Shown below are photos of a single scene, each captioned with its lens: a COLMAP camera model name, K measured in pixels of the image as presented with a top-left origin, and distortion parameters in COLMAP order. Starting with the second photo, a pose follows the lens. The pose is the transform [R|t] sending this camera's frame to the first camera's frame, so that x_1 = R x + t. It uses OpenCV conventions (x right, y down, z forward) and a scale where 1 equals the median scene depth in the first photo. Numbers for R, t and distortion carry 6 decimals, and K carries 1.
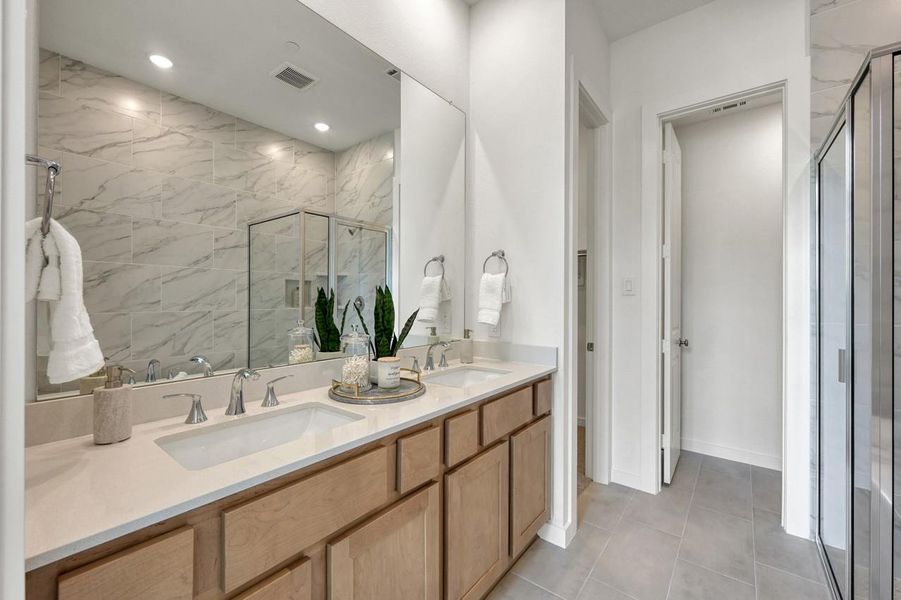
lens RADIAL K [[362.4, 0, 453.4], [0, 362.4, 297.2], [0, 0, 1]] dist [-0.000561, 0.000135]
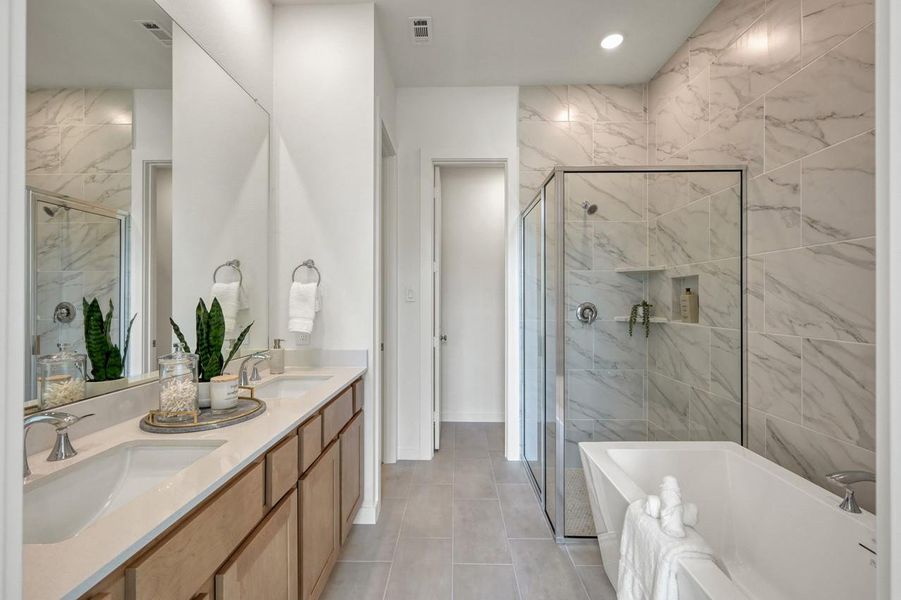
lens RADIAL K [[354.3, 0, 450.9], [0, 354.3, 299.1], [0, 0, 1]] dist [-0.001879, 0.000061]
pose [[0.805416, 0.000023, 0.592710, -0.164205], [0.000616, 0.999999, -0.000876, -0.019895], [-0.592709, 0.001071, 0.805416, -0.050051]]
